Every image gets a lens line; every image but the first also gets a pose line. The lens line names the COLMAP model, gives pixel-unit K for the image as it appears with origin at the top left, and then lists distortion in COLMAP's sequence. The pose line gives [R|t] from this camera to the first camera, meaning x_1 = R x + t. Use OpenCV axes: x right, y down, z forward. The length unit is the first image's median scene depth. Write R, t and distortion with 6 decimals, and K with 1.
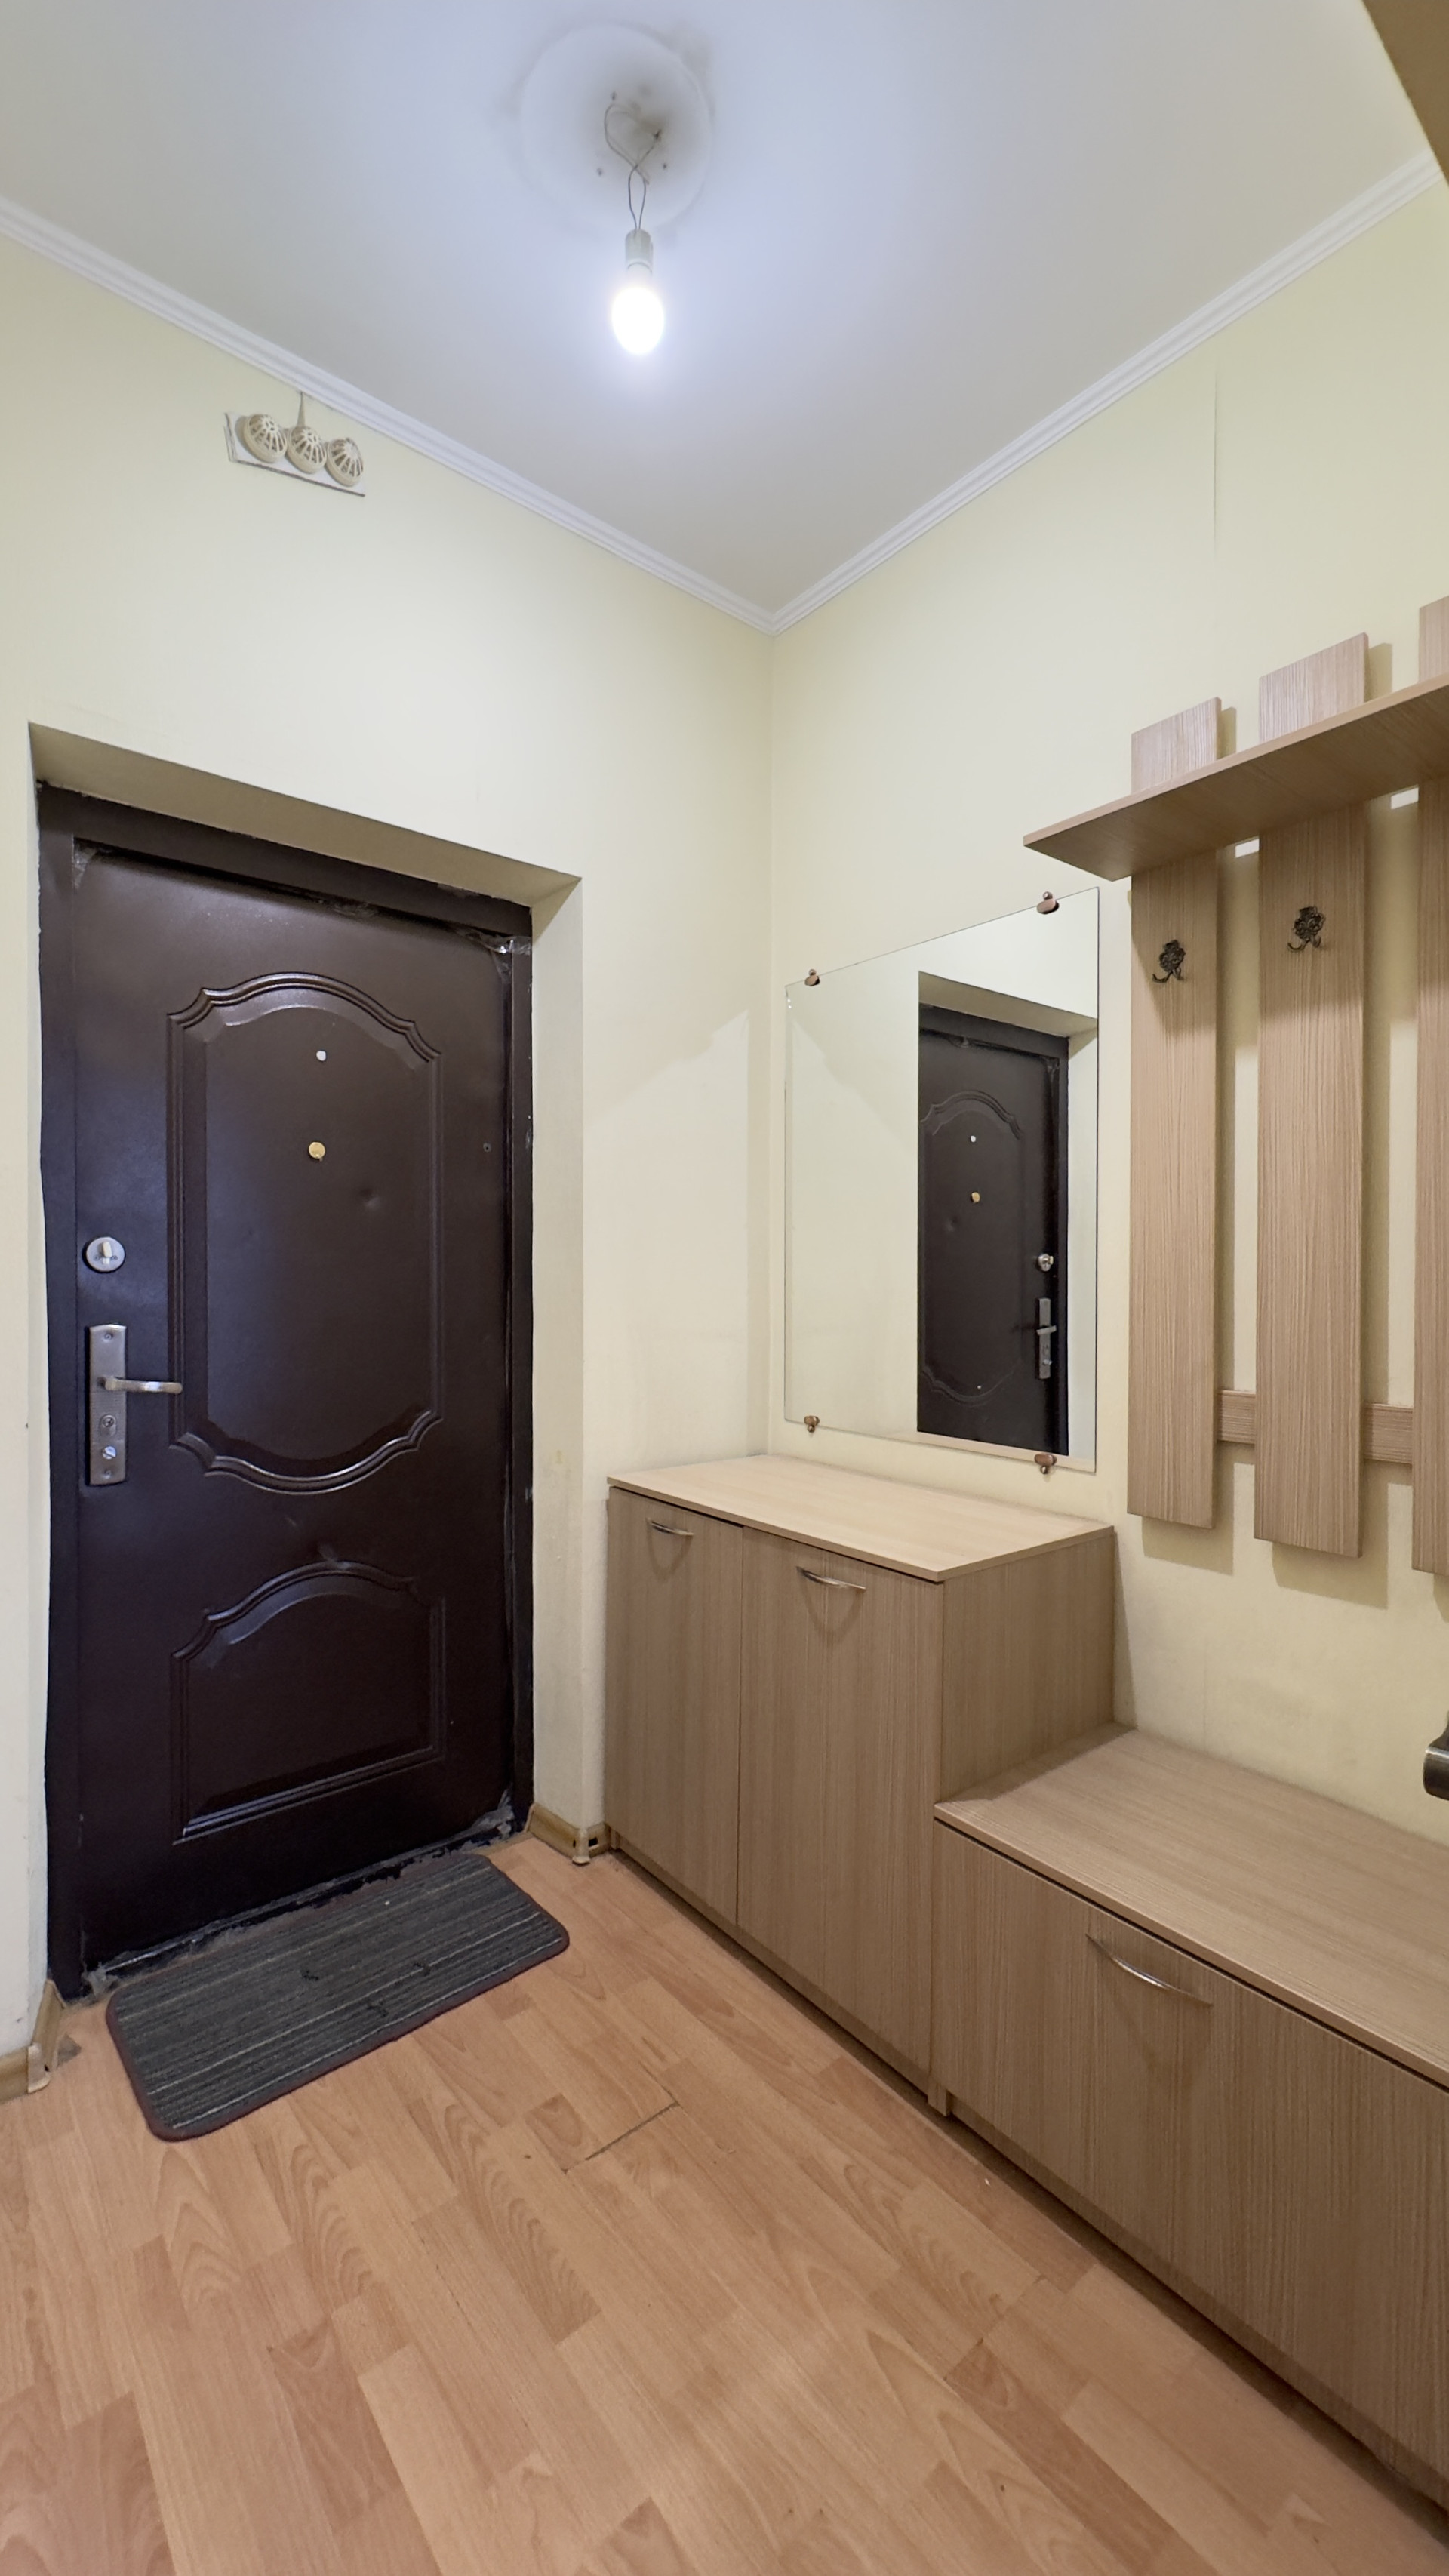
lens RADIAL K [[1026.5, 0, 715.4], [0, 1026.5, 1285.7], [0, 0, 1]] dist [-0.004250, 0.000350]
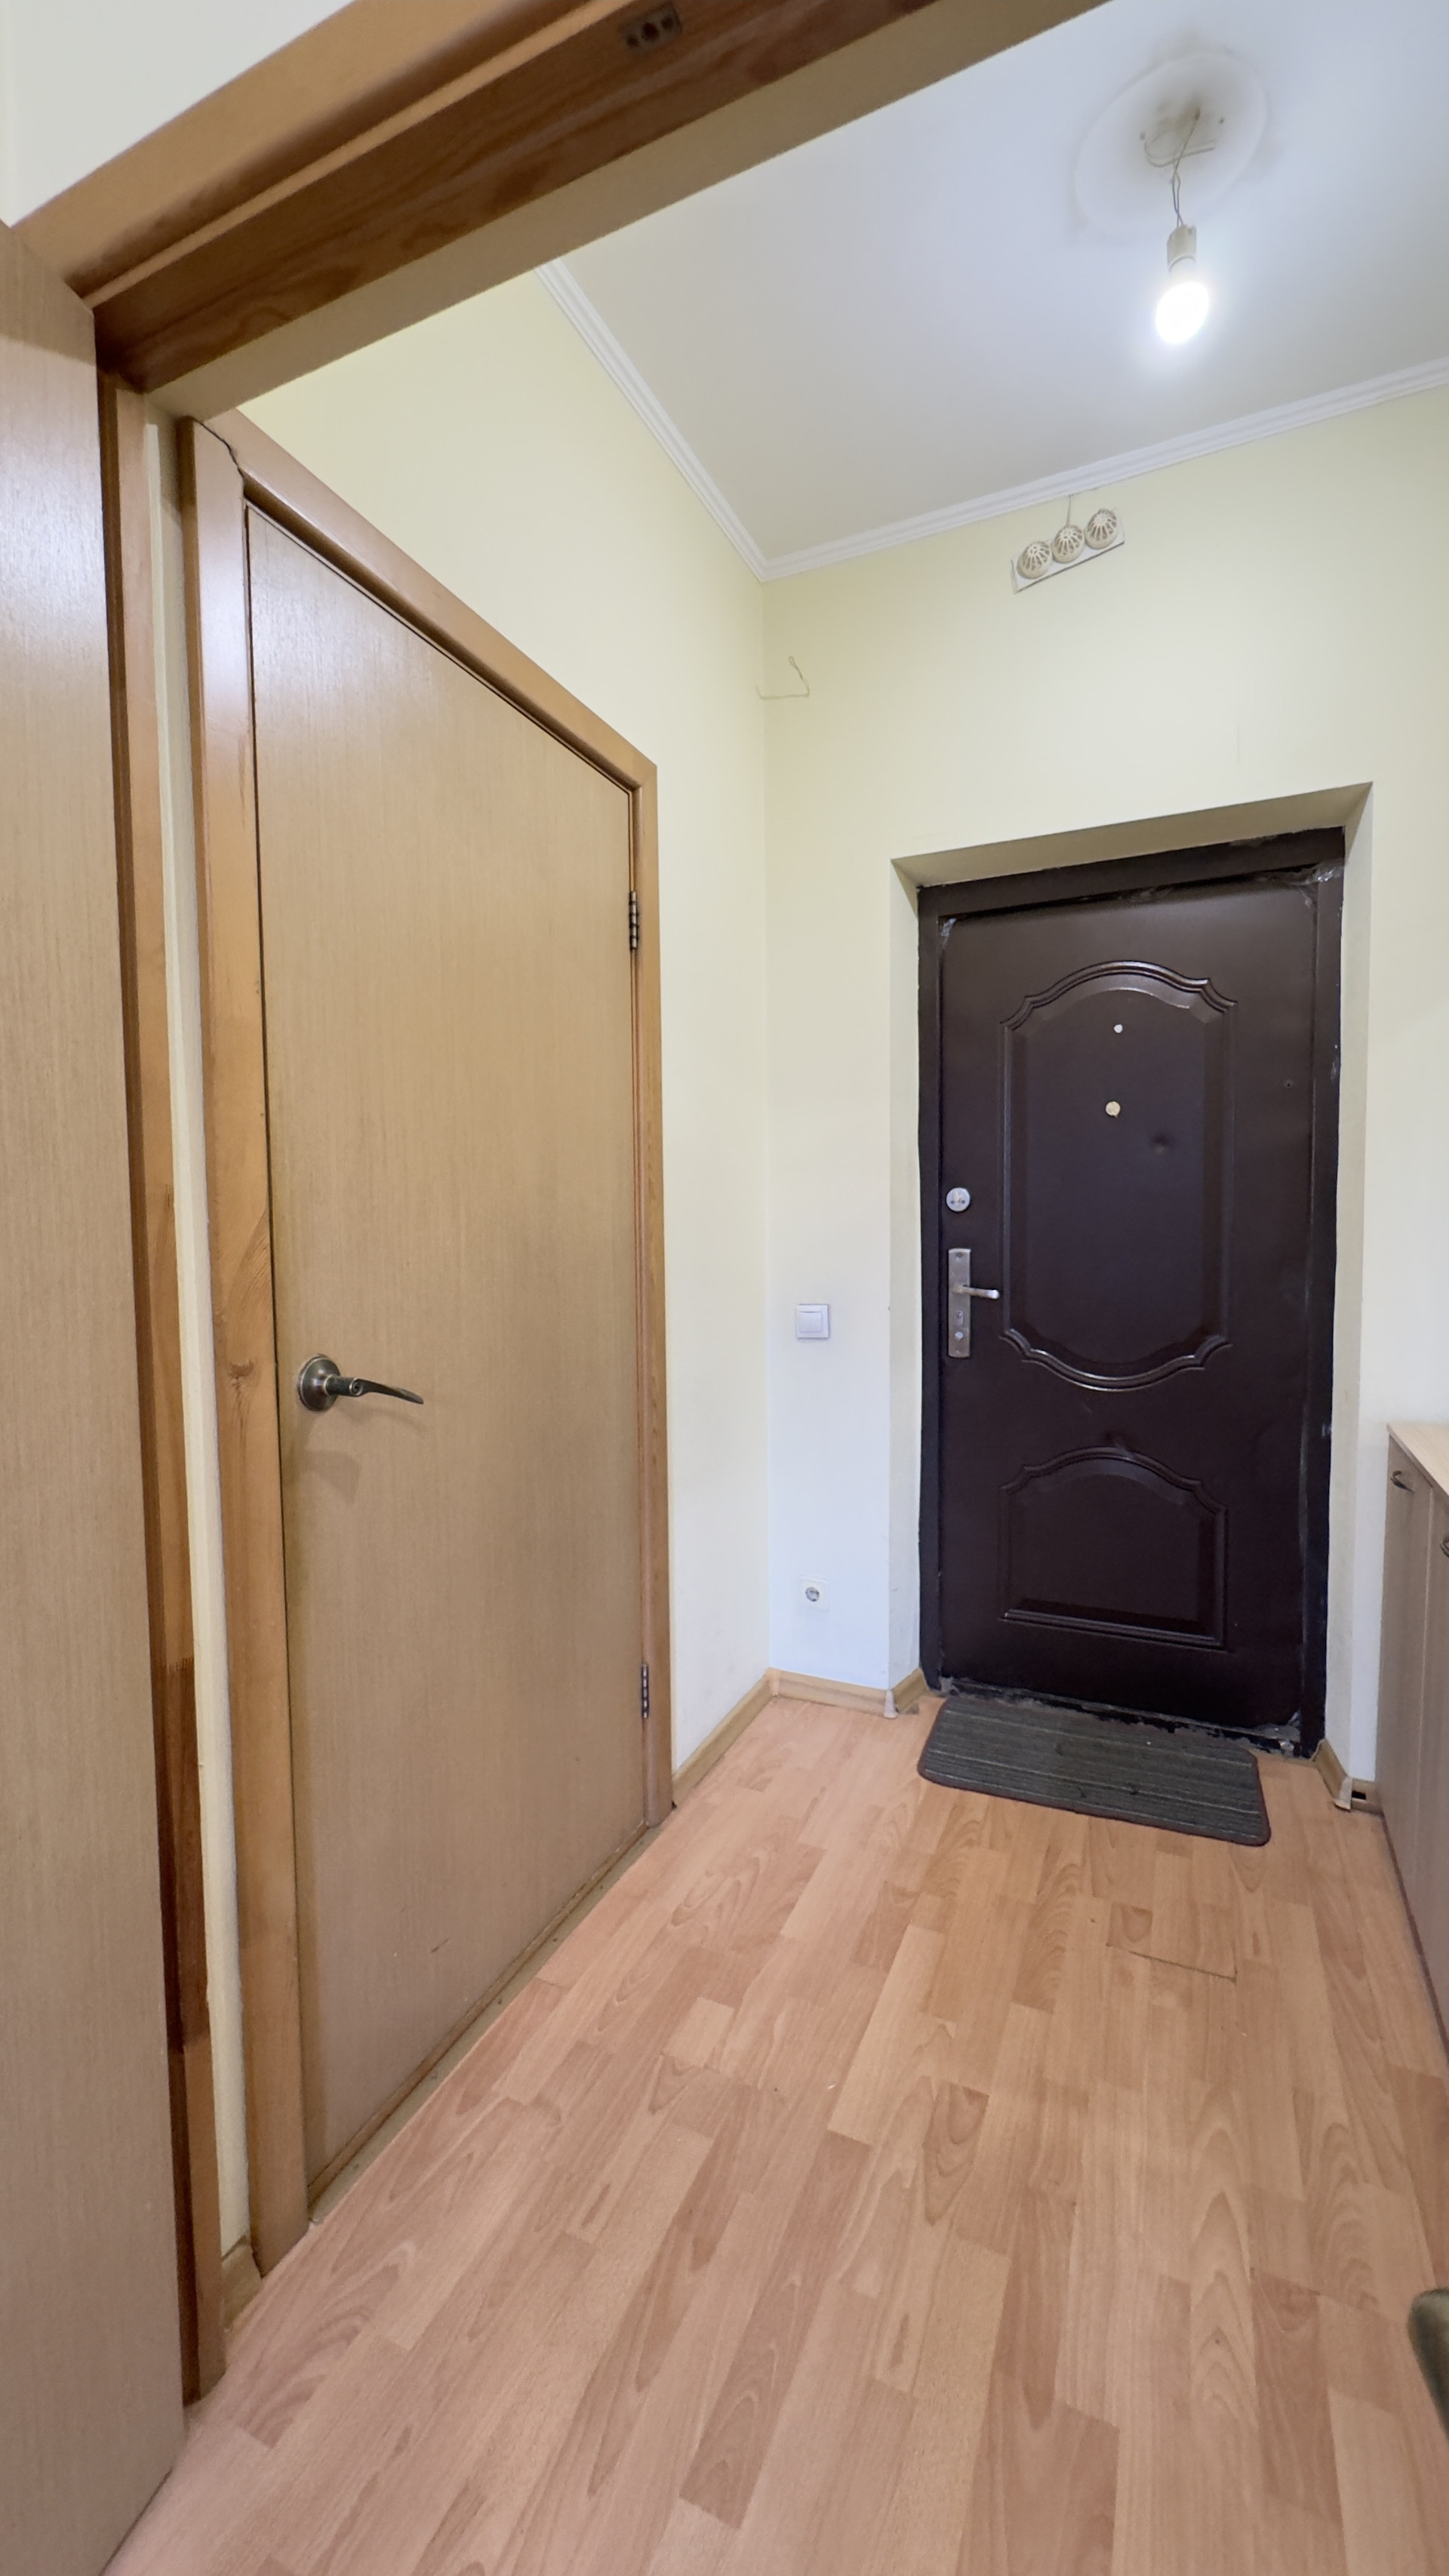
lens RADIAL K [[1026.5, 0, 726.7], [0, 1026.5, 1289.1], [0, 0, 1]] dist [-0.004250, 0.000350]
pose [[0.441808, 0.050914, -0.895664, 0.662937], [-0.001314, 0.998424, 0.056107, 0.017088], [0.897109, -0.023612, 0.441178, 0.069061]]
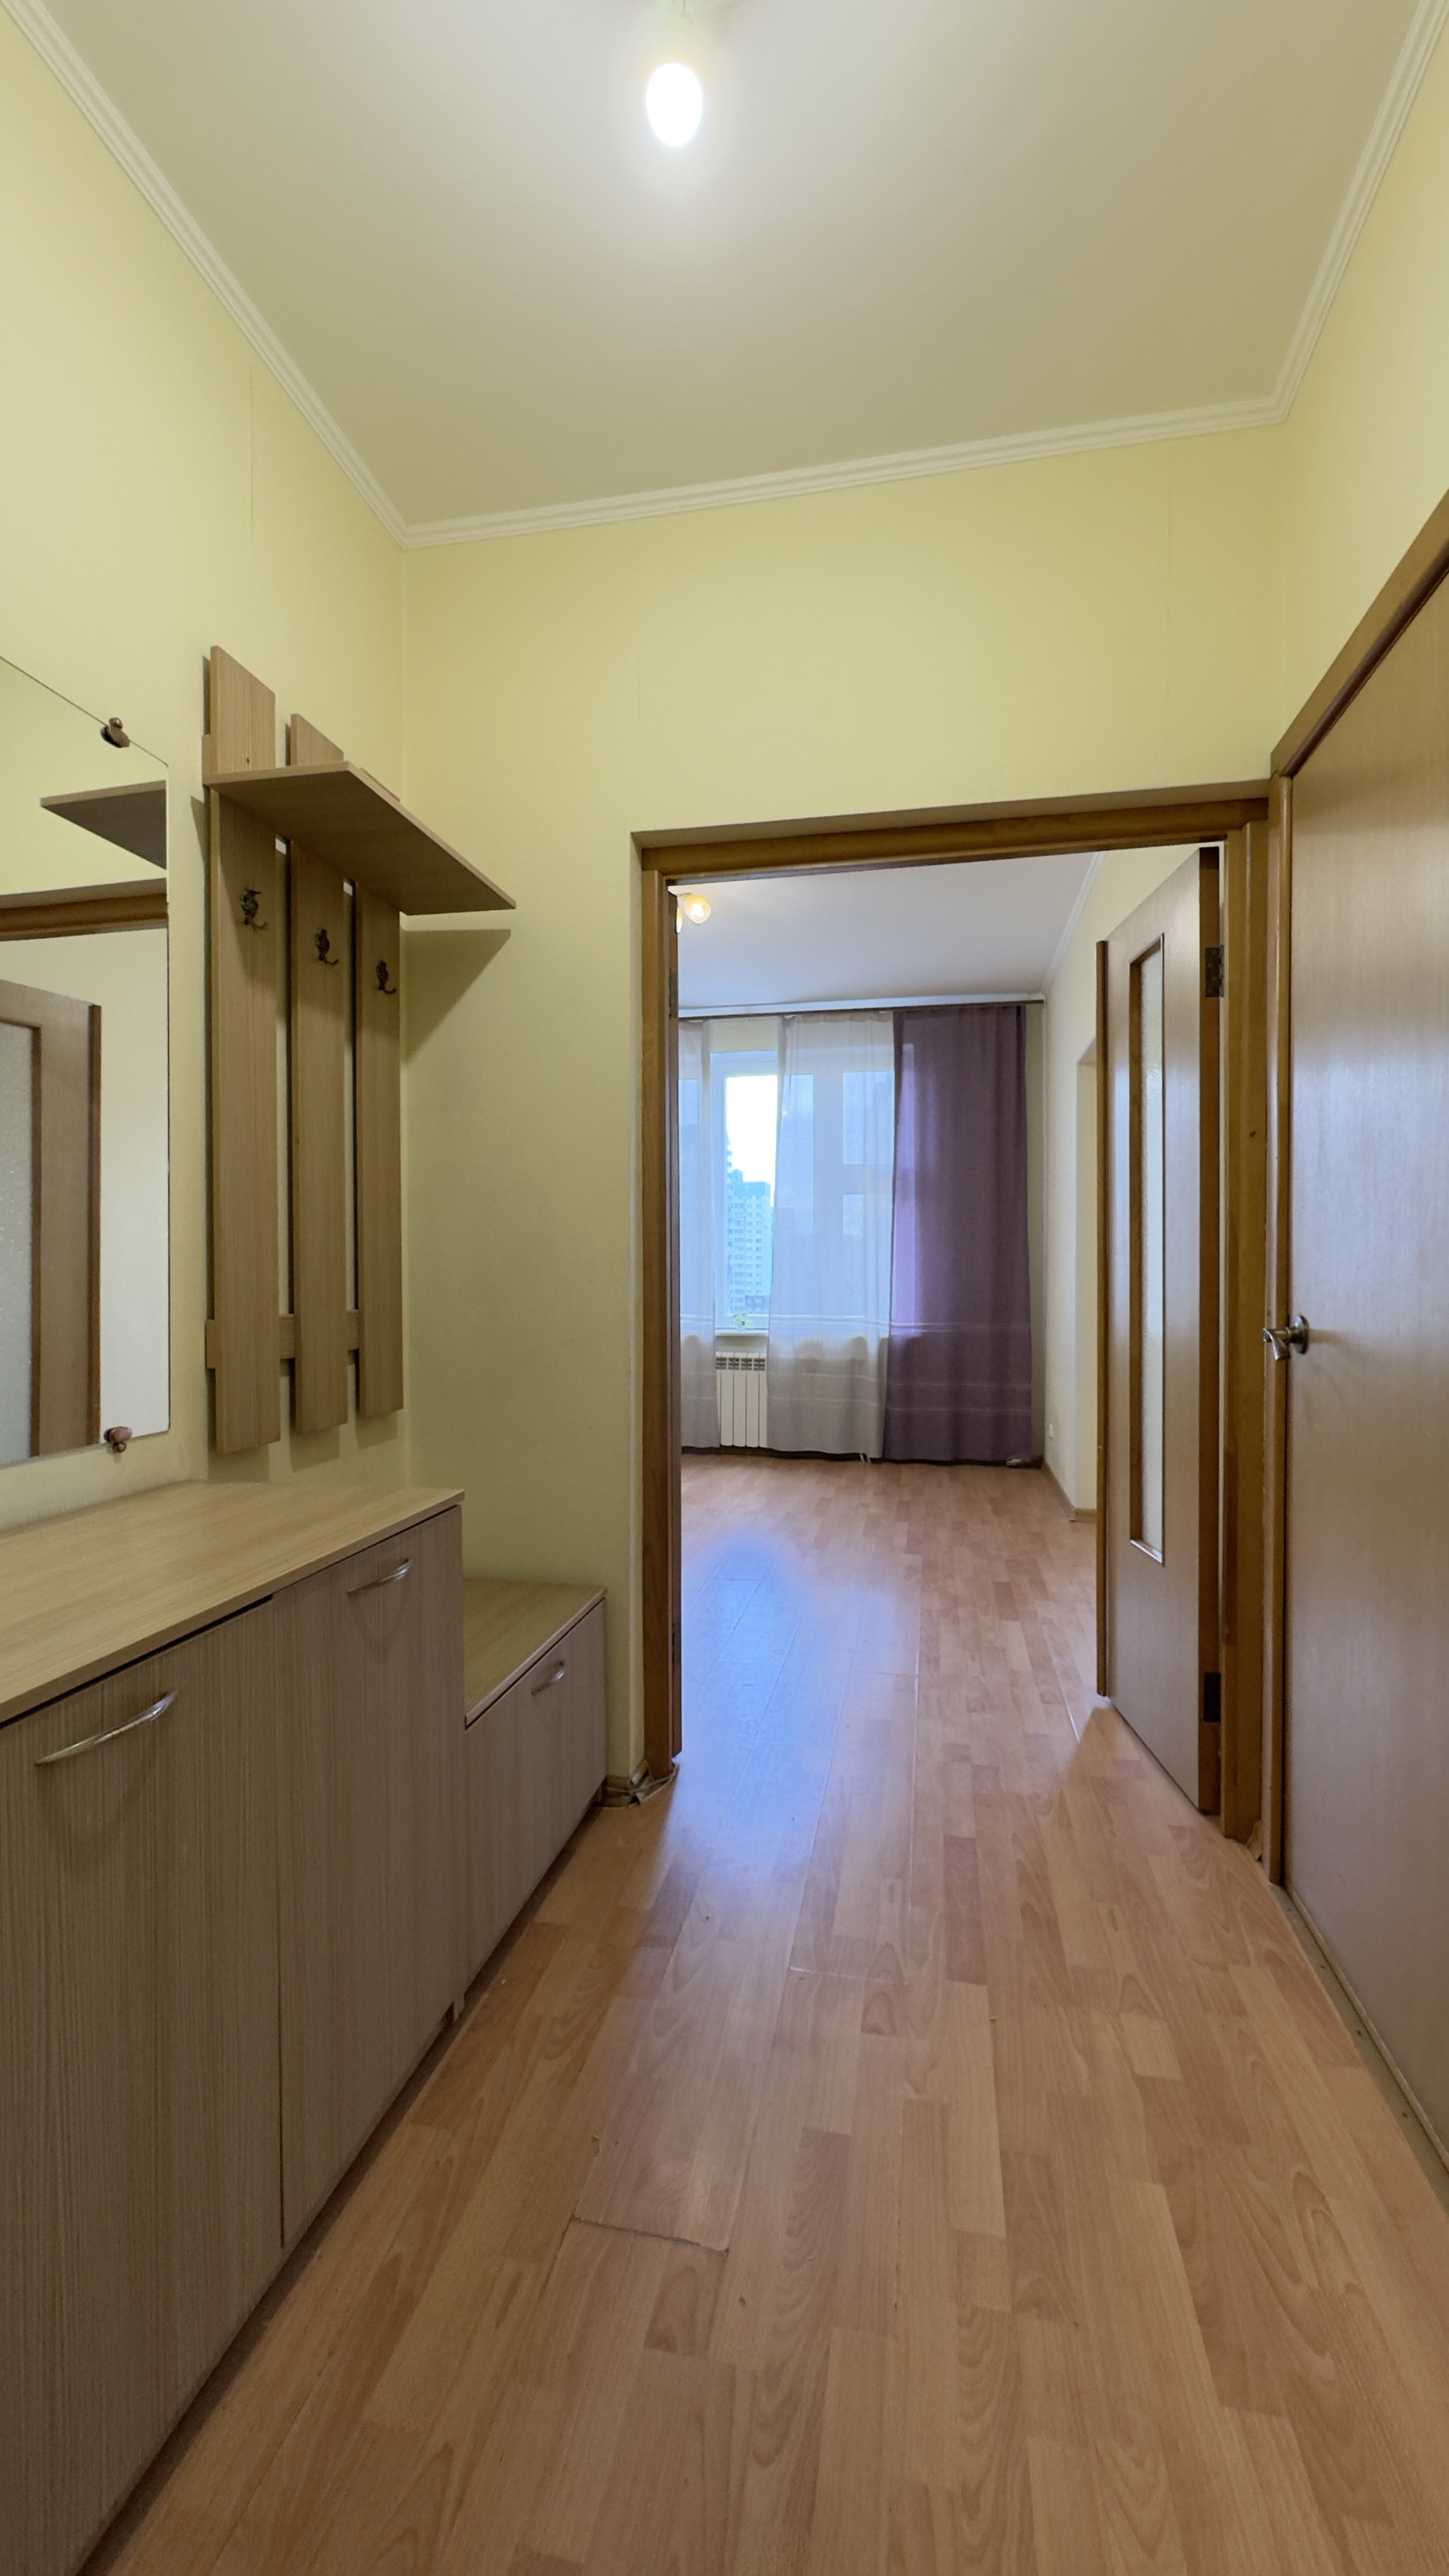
lens RADIAL K [[1026.5, 0, 721.1], [0, 1026.5, 1282.4], [0, 0, 1]] dist [-0.004250, 0.000350]
pose [[-0.629587, -0.013878, 0.776806, -0.740491], [0.007566, 0.999684, 0.023992, 0.044819], [-0.776893, 0.020983, -0.629283, 1.427140]]
